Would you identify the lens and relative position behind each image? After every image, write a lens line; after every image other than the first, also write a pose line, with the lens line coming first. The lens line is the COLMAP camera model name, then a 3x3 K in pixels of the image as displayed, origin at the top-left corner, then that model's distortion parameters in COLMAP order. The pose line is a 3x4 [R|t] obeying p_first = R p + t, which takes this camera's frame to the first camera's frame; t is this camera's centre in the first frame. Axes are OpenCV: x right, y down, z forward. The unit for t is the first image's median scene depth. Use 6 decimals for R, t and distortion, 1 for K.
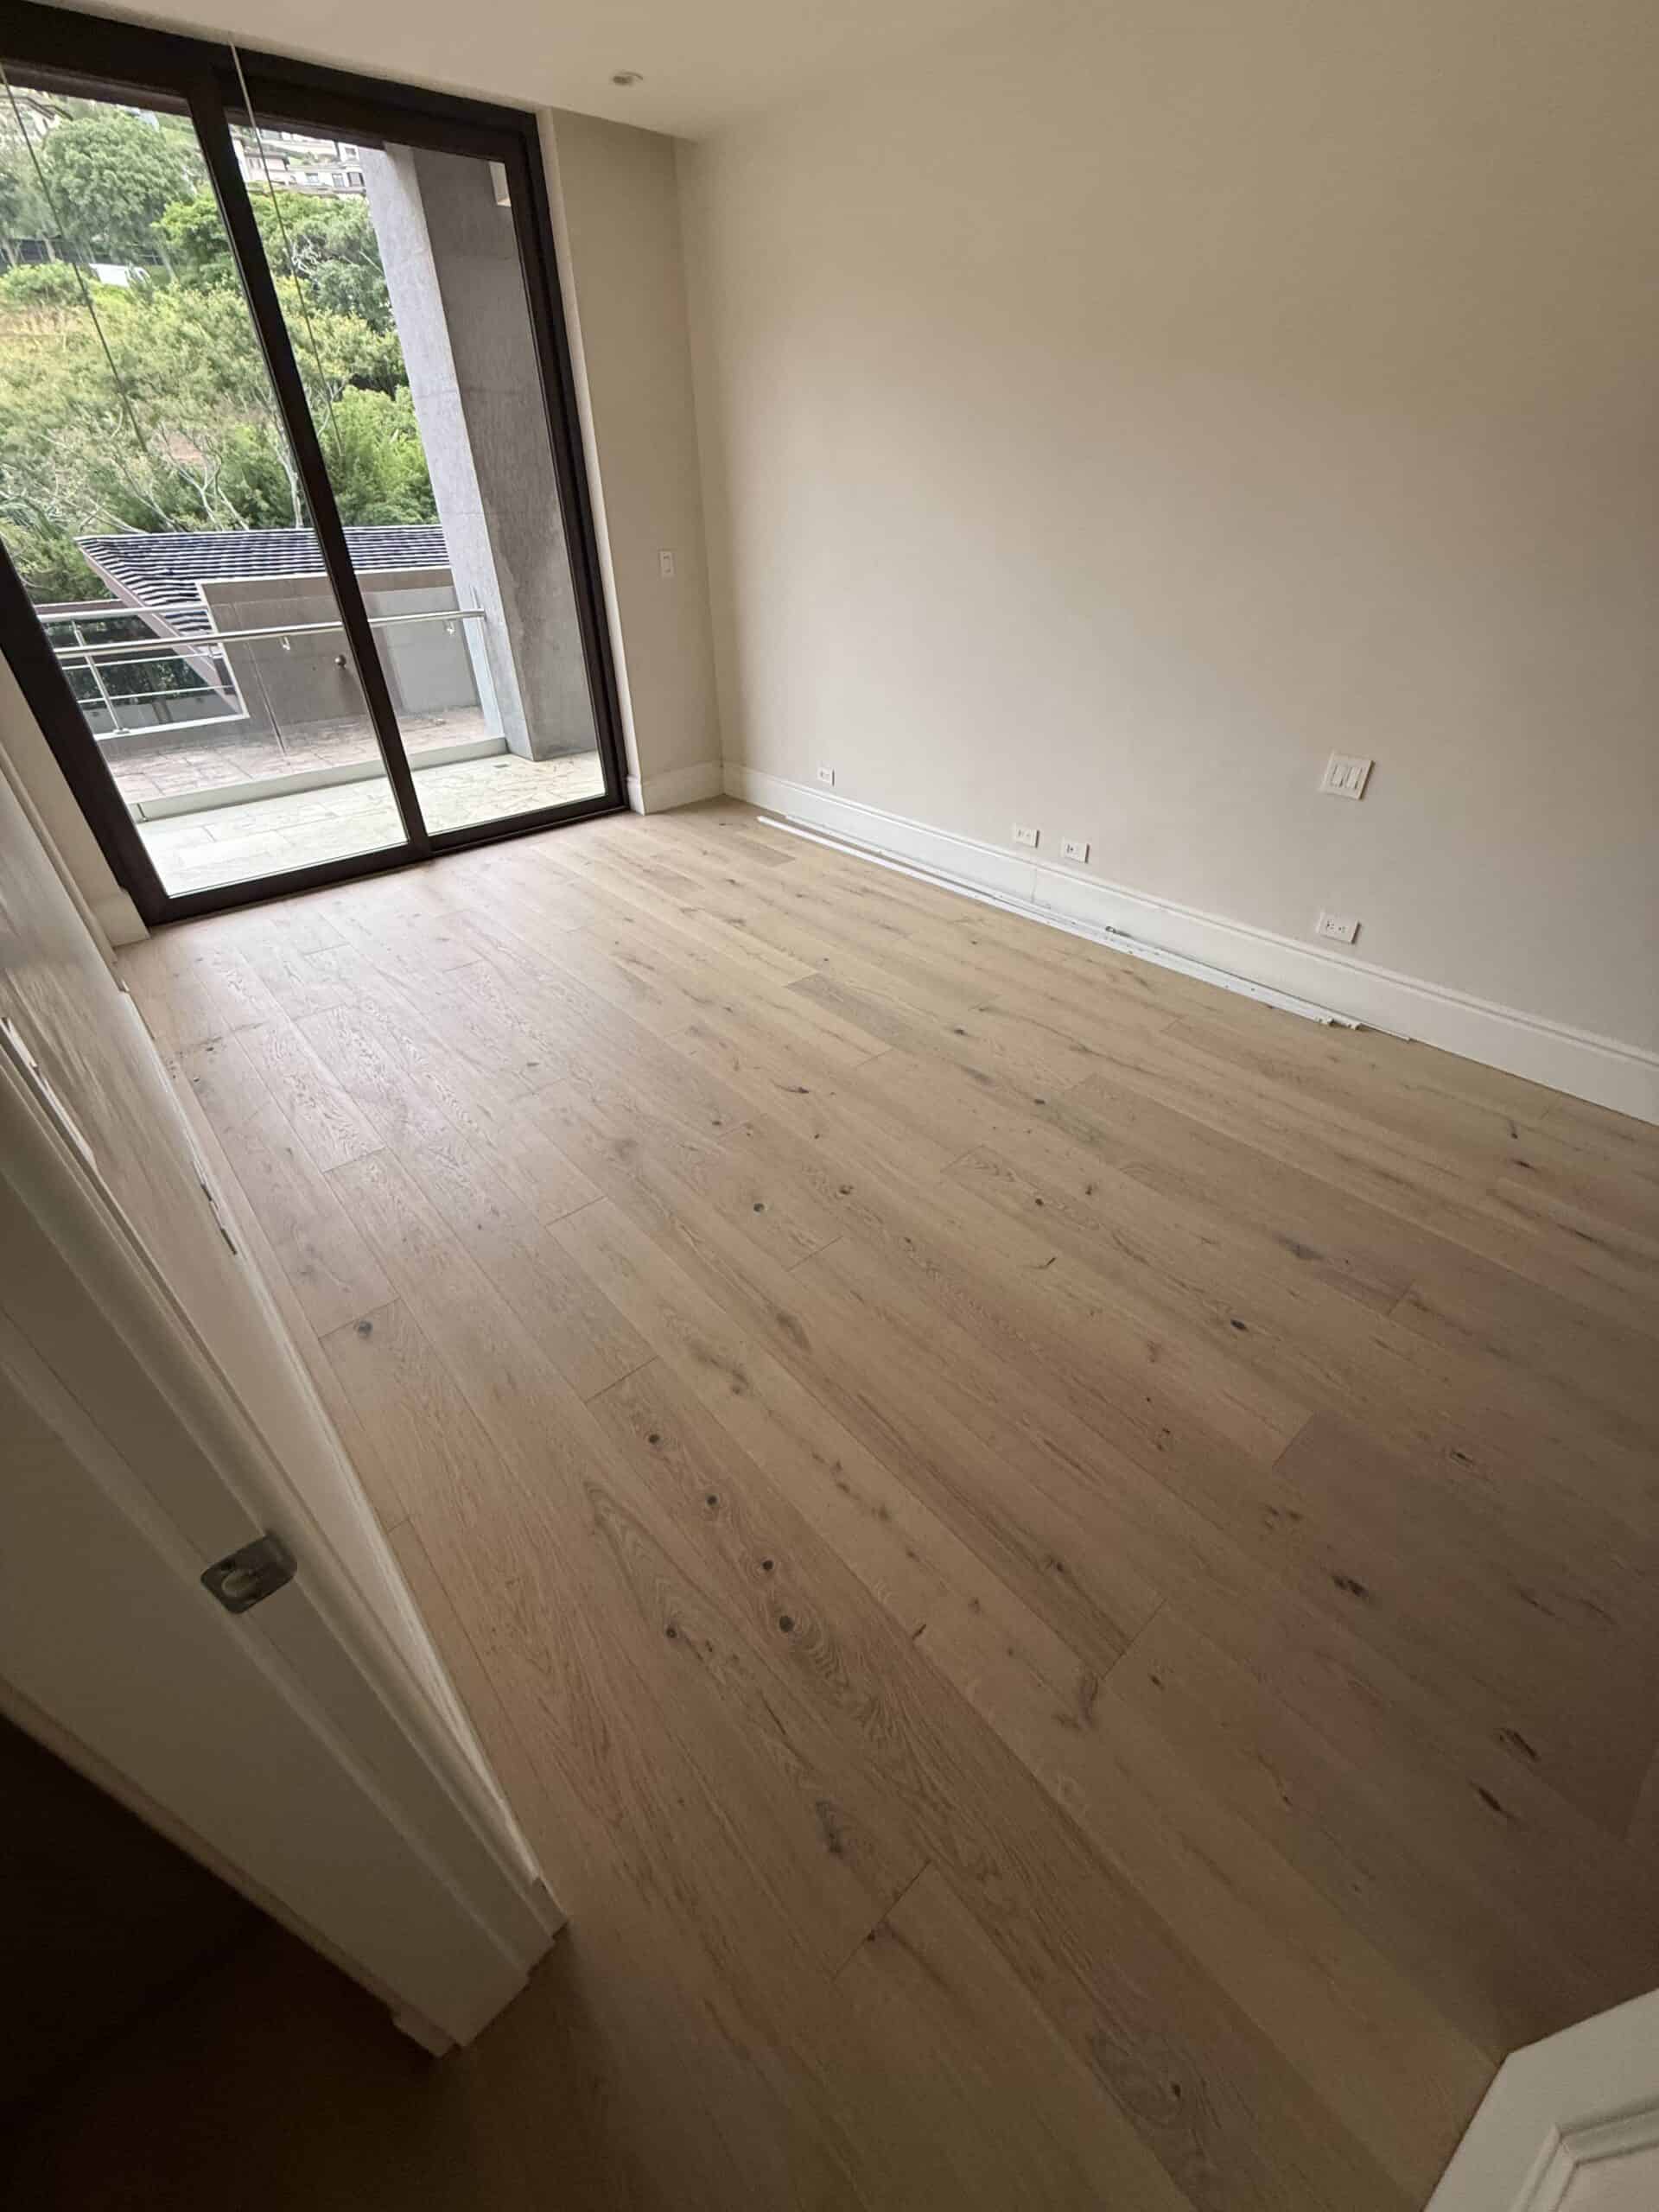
lens RADIAL K [[879.8, 0, 833.8], [0, 879.8, 1104.6], [0, 0, 1]] dist [0.000941, 0.000292]
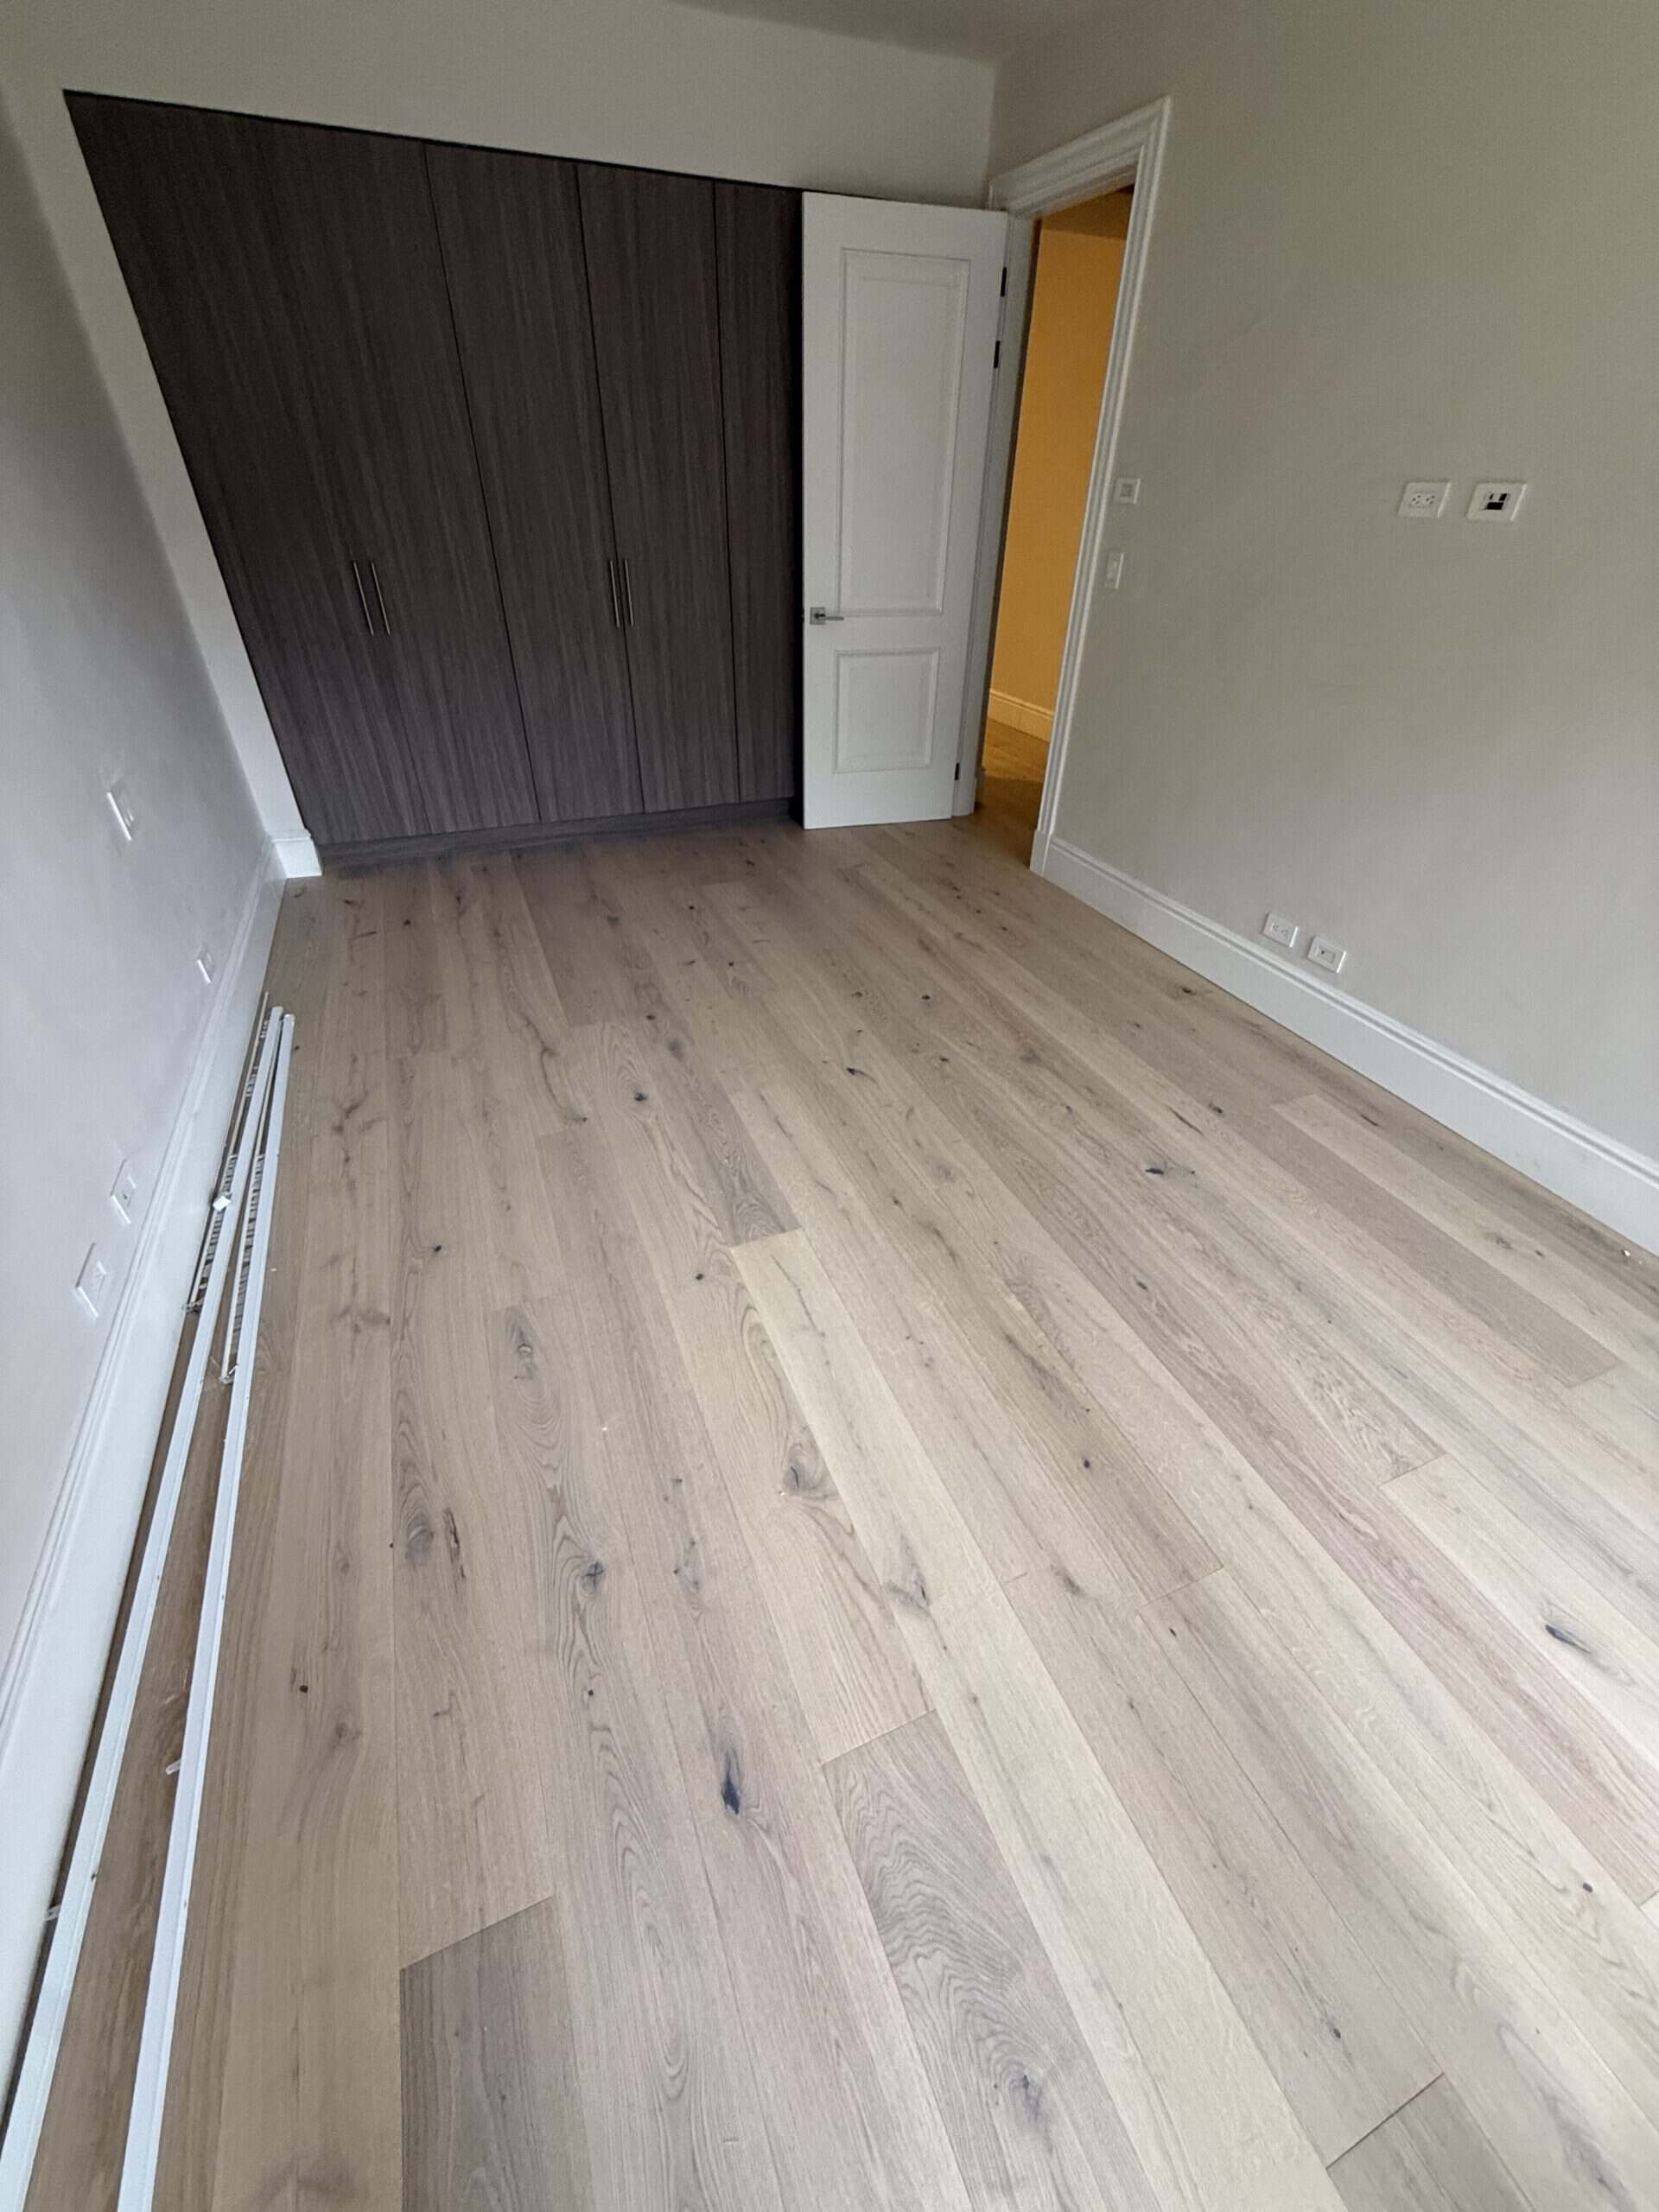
lens RADIAL K [[879.8, 0, 831.0], [0, 879.8, 1107.3], [0, 0, 1]] dist [0.000941, 0.000292]
pose [[-0.947230, -0.187440, 0.260040, -0.266963], [0.183255, 0.348943, 0.919052, -0.874741], [-0.263006, 0.918208, -0.296180, 1.294304]]
